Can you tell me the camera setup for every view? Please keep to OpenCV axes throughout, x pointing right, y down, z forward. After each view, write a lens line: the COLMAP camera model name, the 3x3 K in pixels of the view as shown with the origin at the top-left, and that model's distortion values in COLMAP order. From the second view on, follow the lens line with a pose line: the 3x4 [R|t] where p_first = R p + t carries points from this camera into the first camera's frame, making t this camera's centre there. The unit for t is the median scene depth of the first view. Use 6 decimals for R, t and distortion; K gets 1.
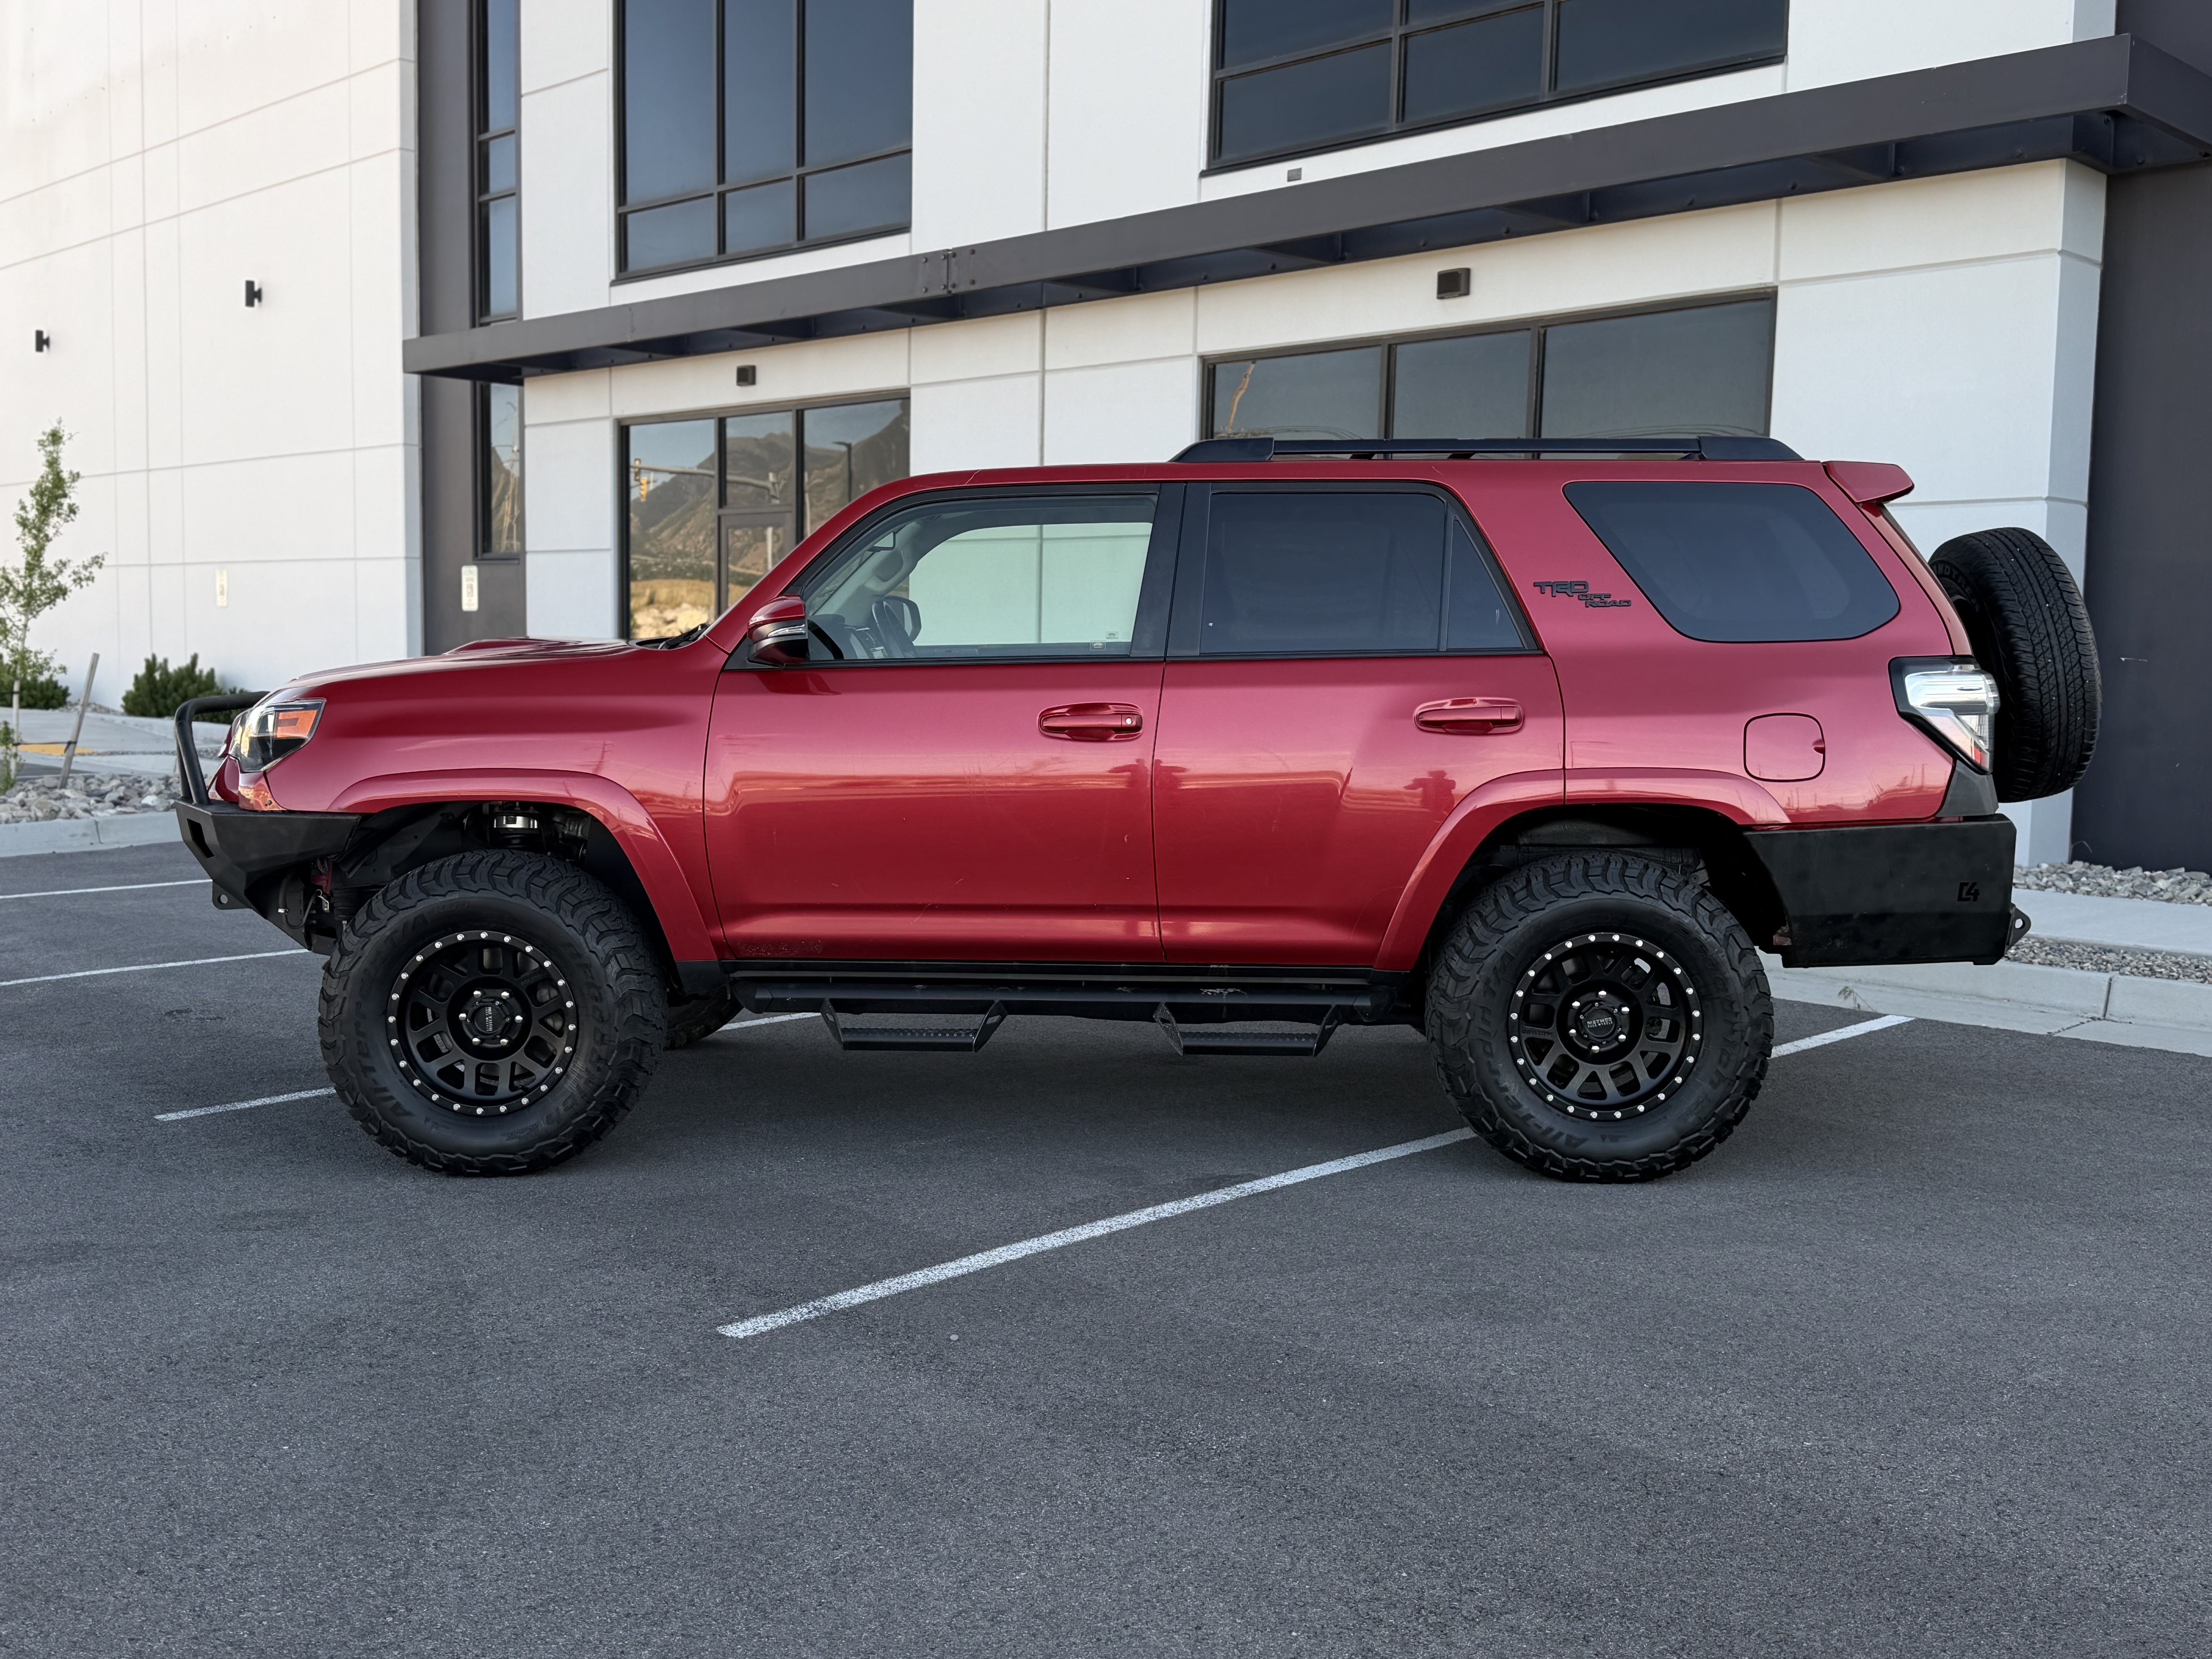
lens RADIAL K [[2248.0, 0, 1106.0], [0, 2248.0, 829.5], [0, 0, 1]] dist [0.154493, -0.347846]
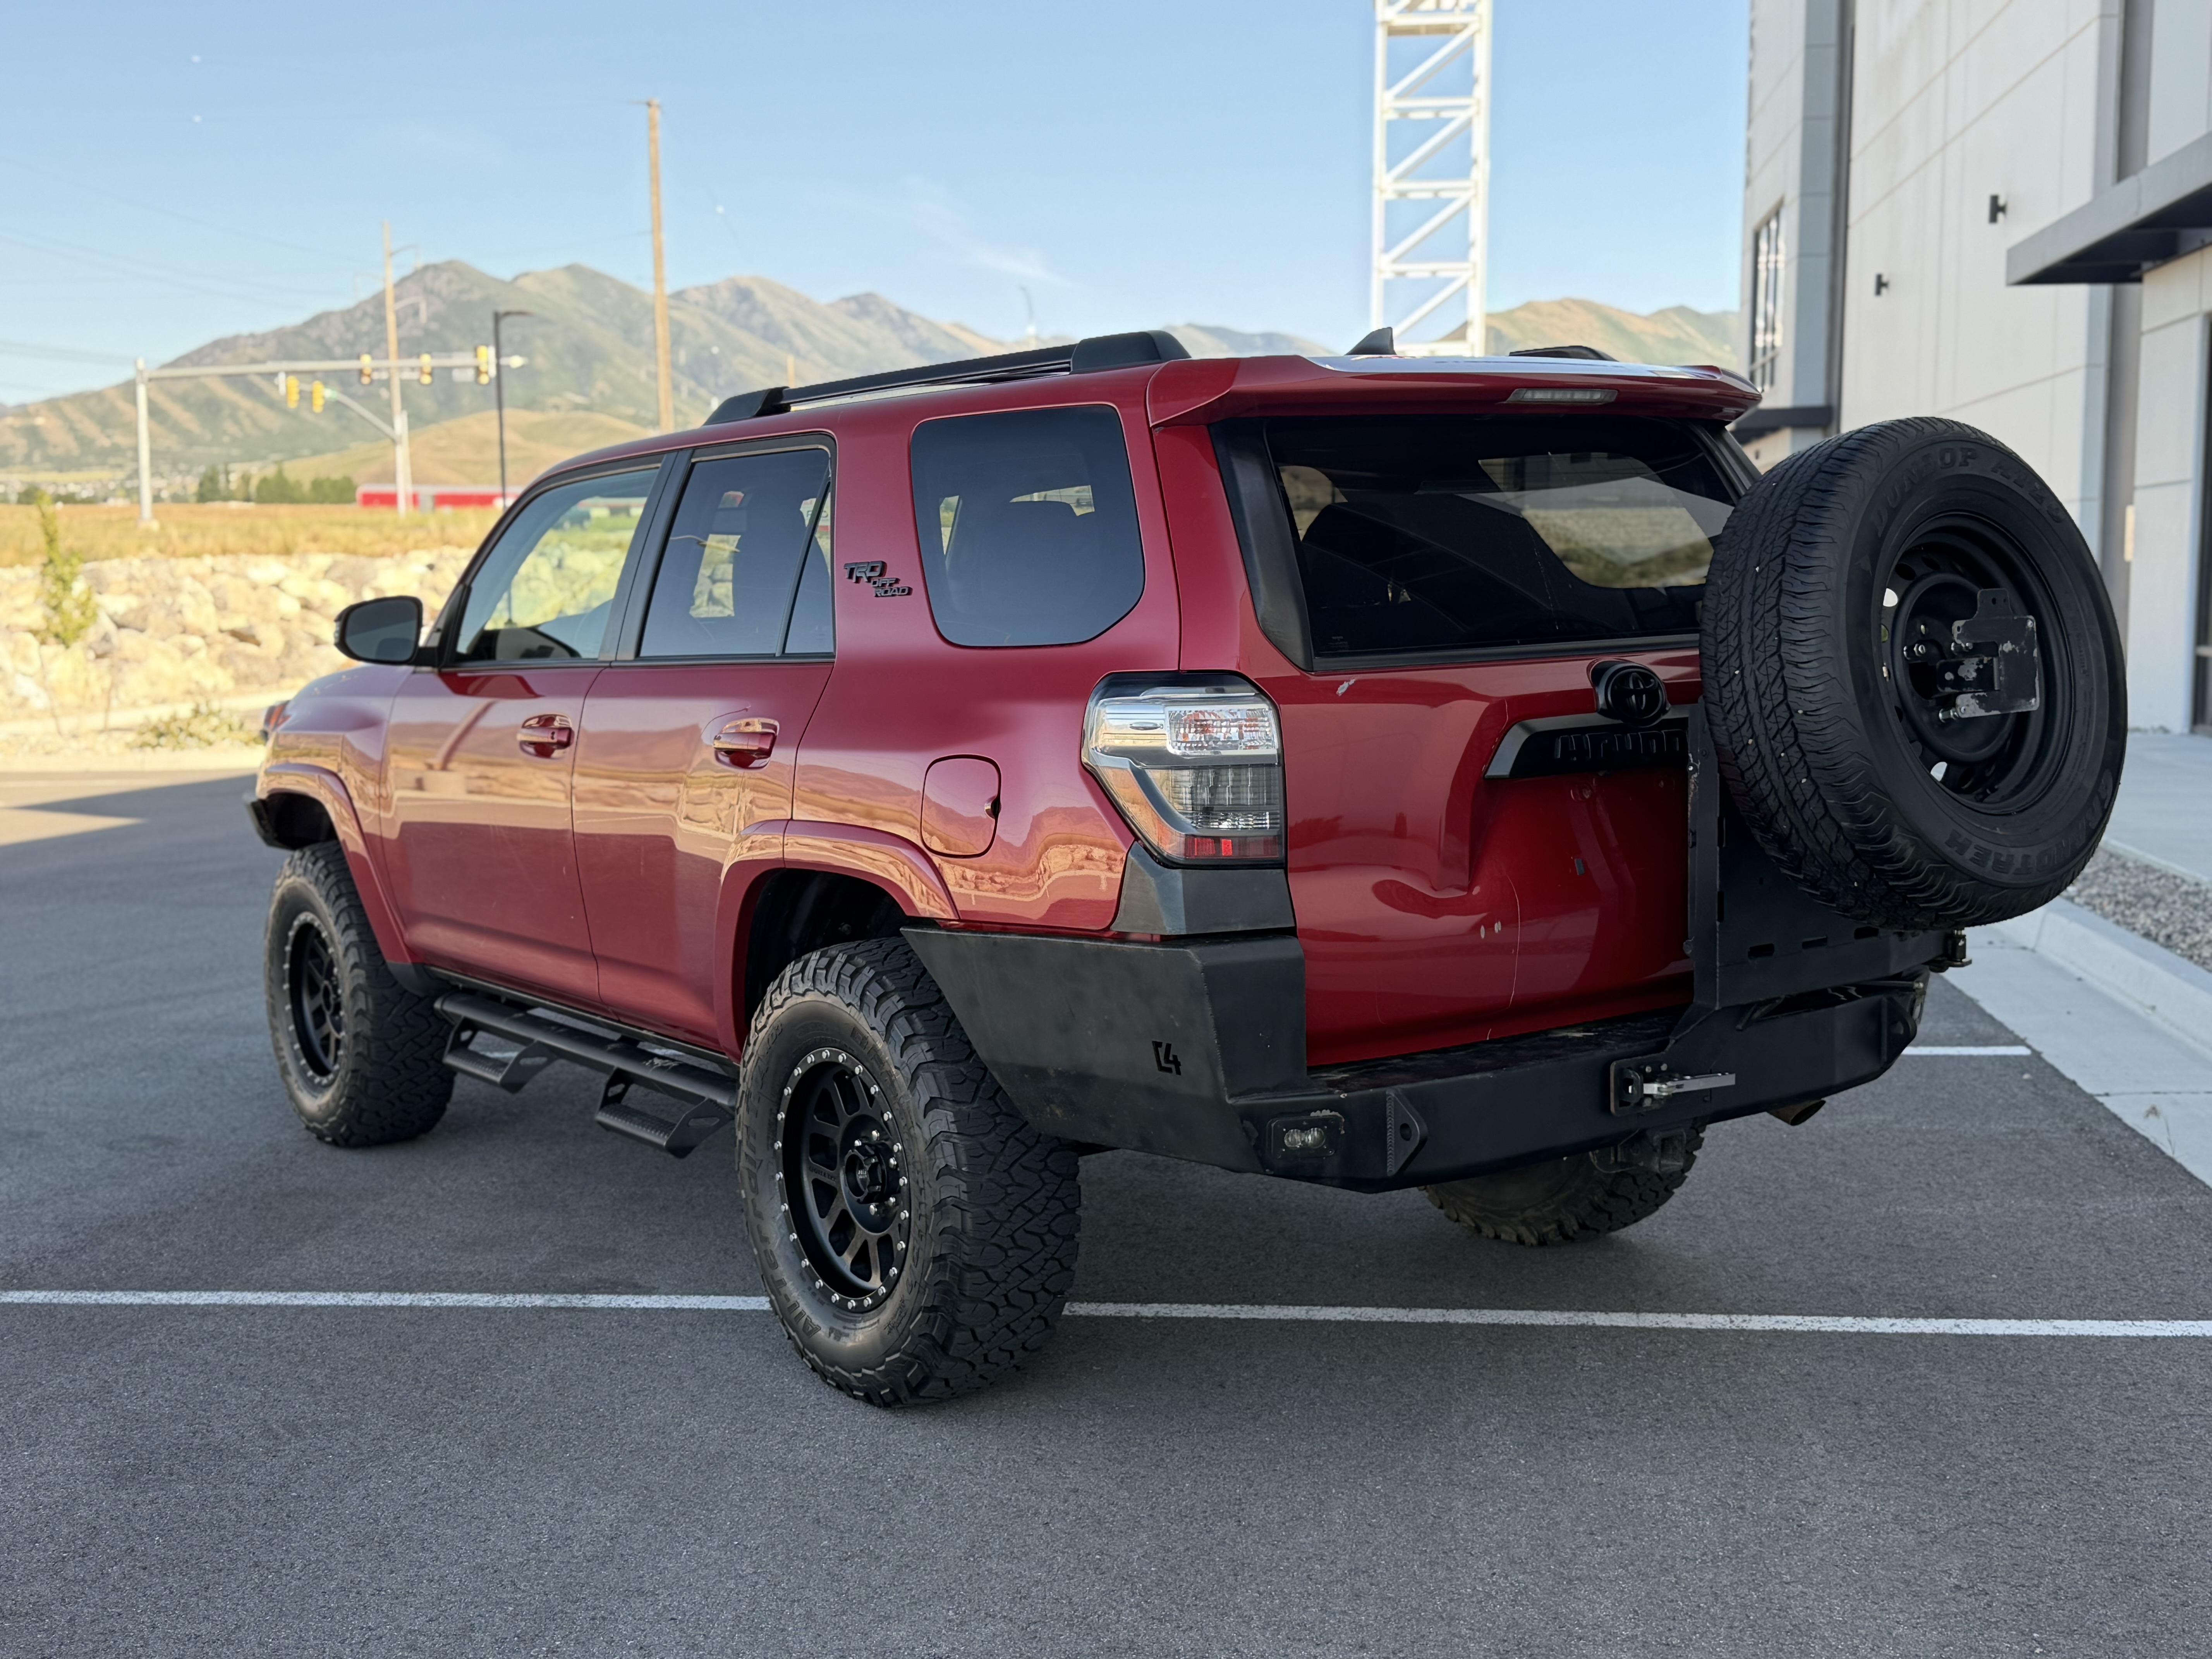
lens RADIAL K [[2429.7, 0, 1106.0], [0, 2429.7, 829.5], [0, 0, 1]] dist [0.294450, -0.830158]
pose [[0.604135, 0.060376, -0.794592, 0.947982], [-0.048587, 0.998061, 0.038895, -0.062698], [0.795400, 0.015109, 0.605897, 0.632797]]
